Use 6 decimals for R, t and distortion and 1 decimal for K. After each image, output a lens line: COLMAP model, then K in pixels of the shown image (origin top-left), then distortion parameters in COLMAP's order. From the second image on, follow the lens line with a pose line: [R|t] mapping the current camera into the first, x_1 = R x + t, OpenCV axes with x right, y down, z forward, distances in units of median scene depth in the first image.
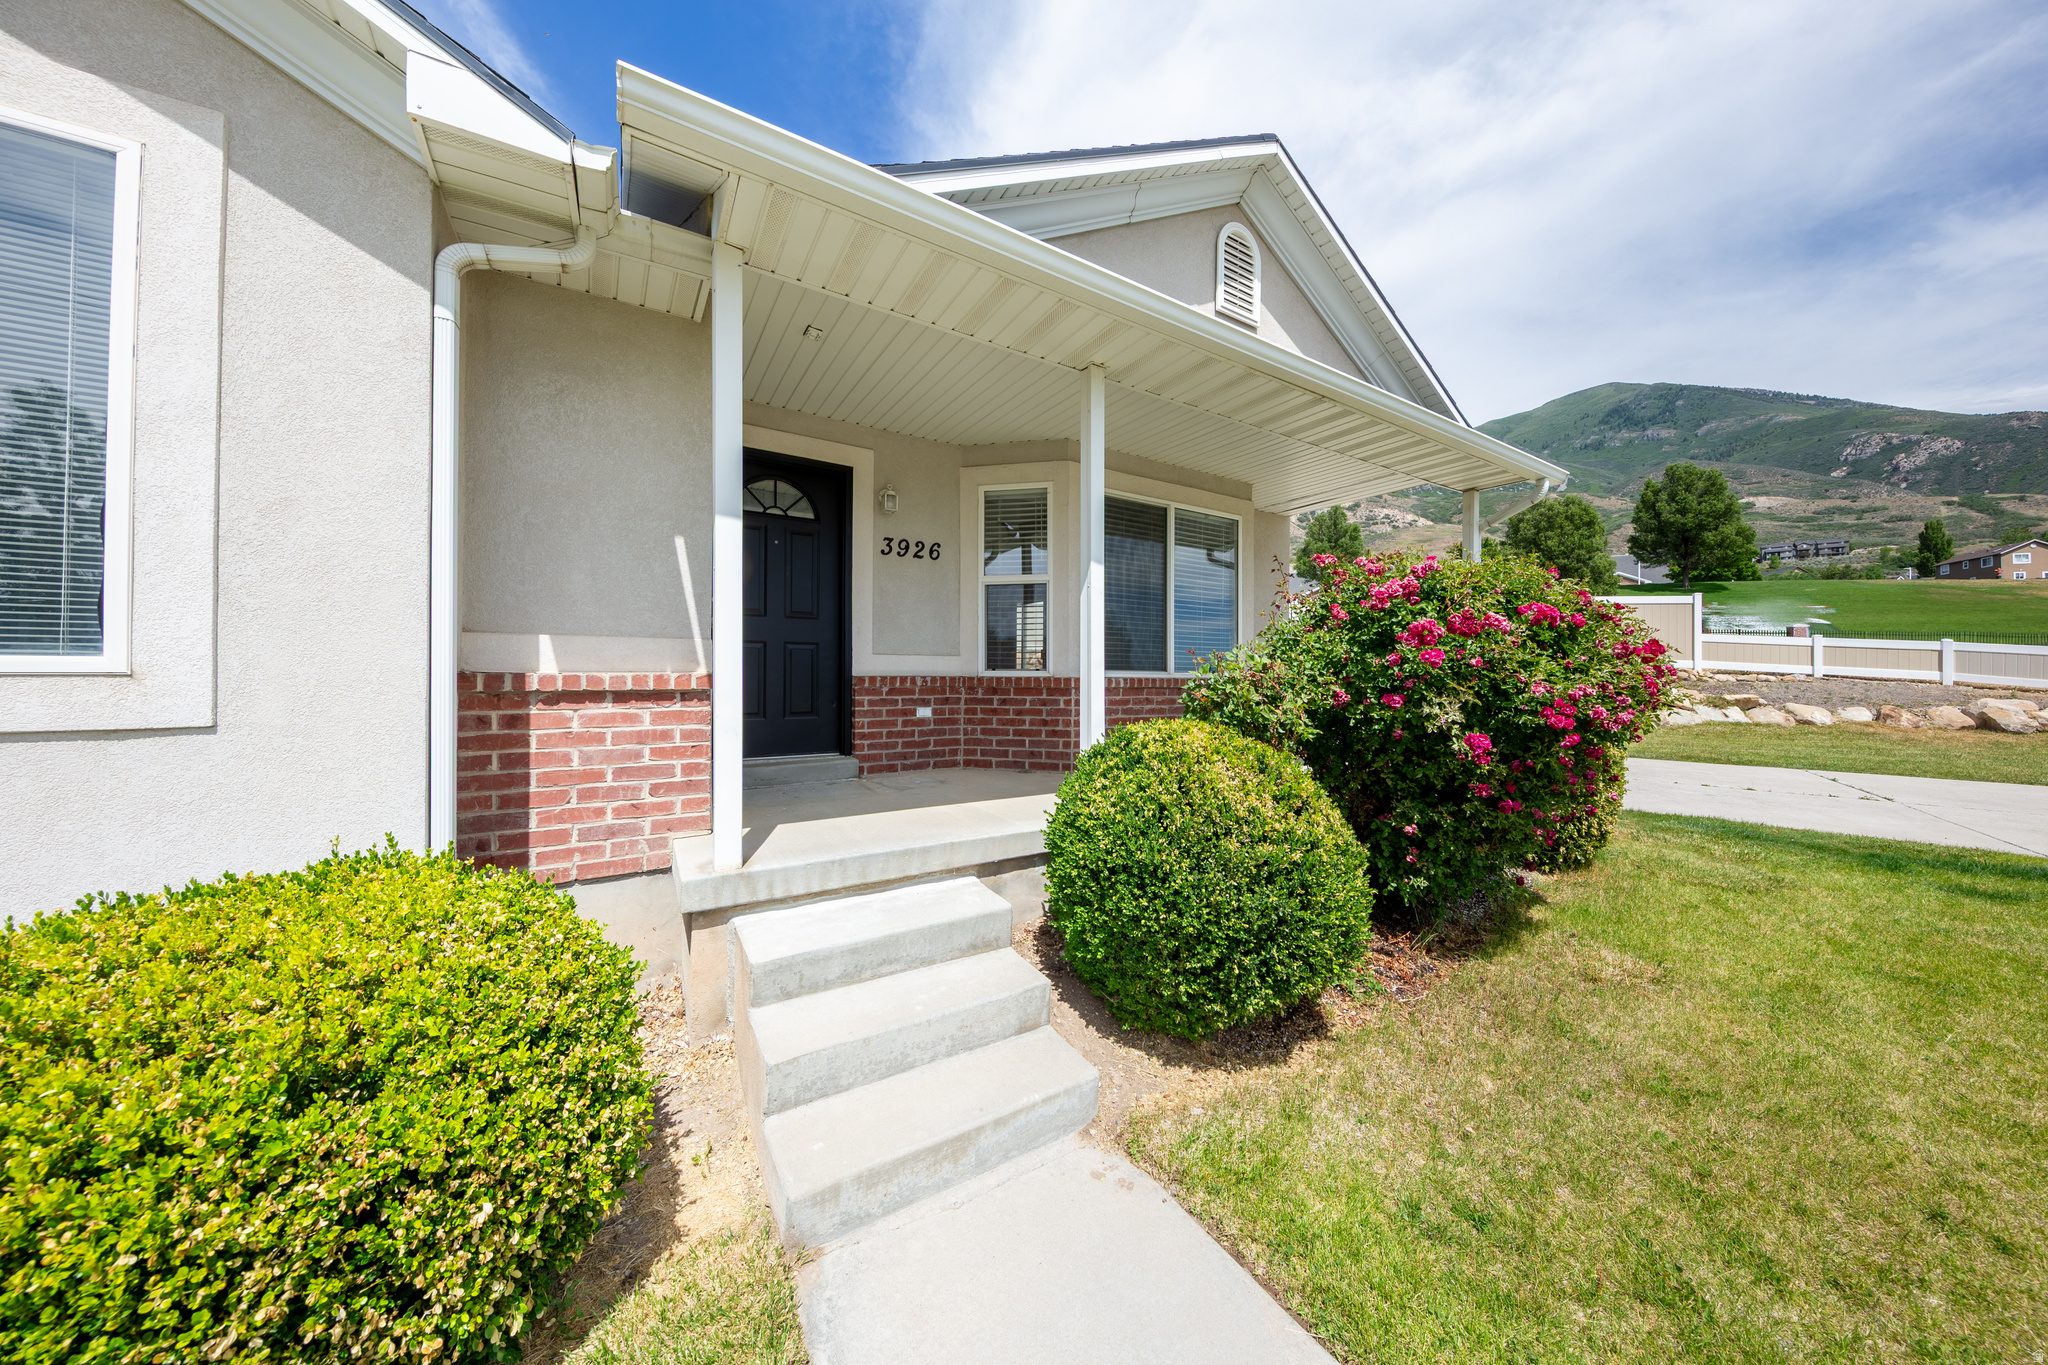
lens RADIAL K [[656.8, 0, 1033.7], [0, 656.8, 673.4], [0, 0, 1]] dist [-0.012982, -0.000091]
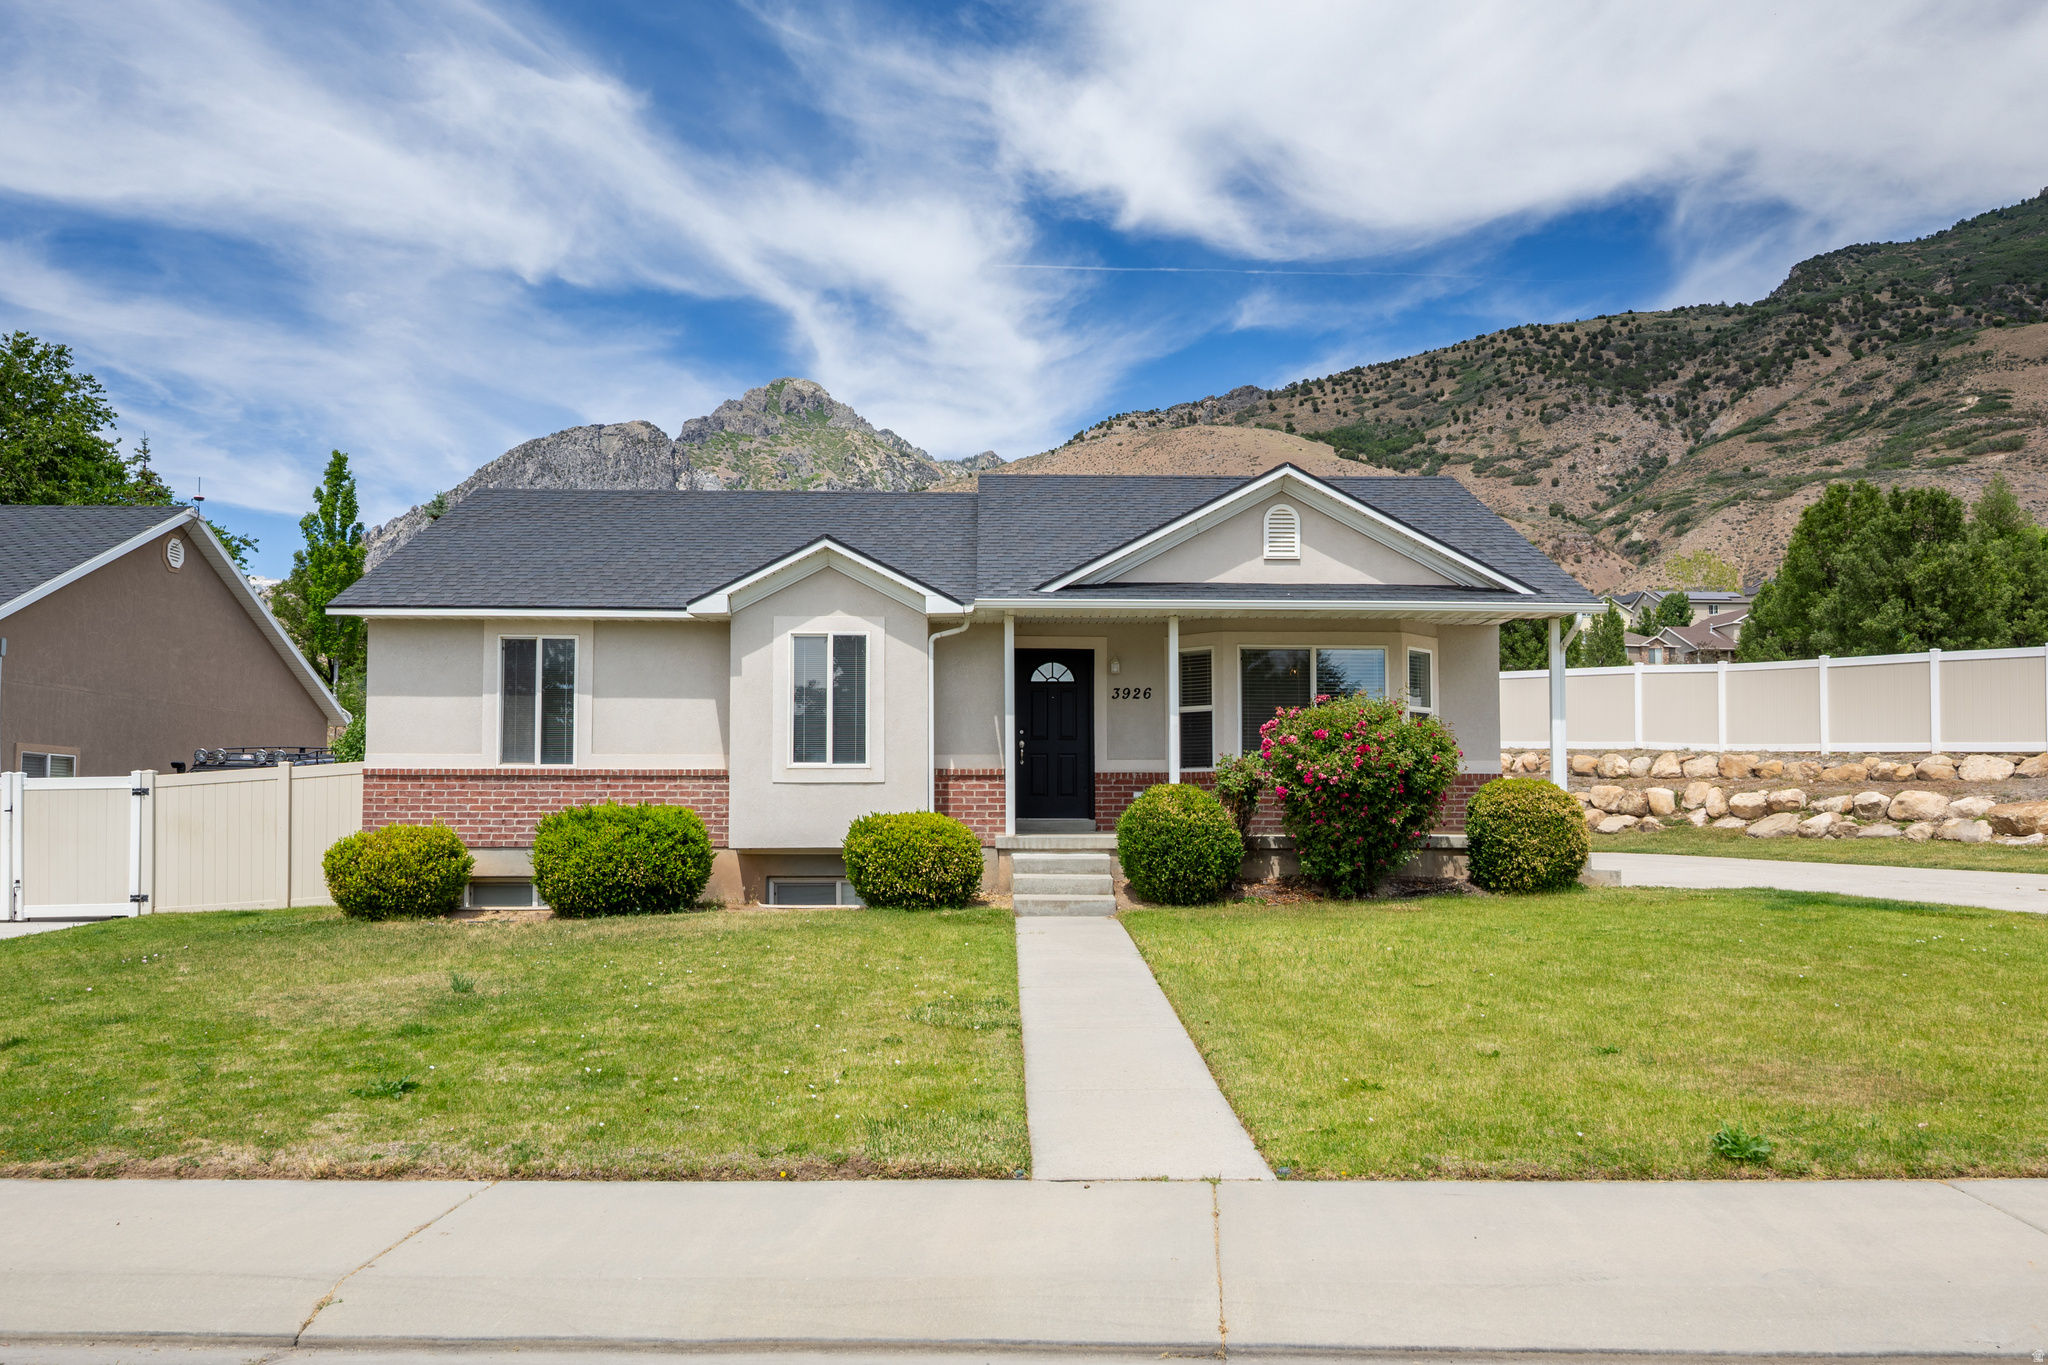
lens RADIAL K [[1447.7, 0, 1024.0], [0, 1447.7, 682.5], [0, 0, 1]] dist [-0.001138, -0.000468]
pose [[0.860671, -0.048815, -0.506816, 2.459483], [0.007100, 0.996447, -0.083917, 0.141578], [0.509111, 0.068627, 0.857960, -3.871268]]
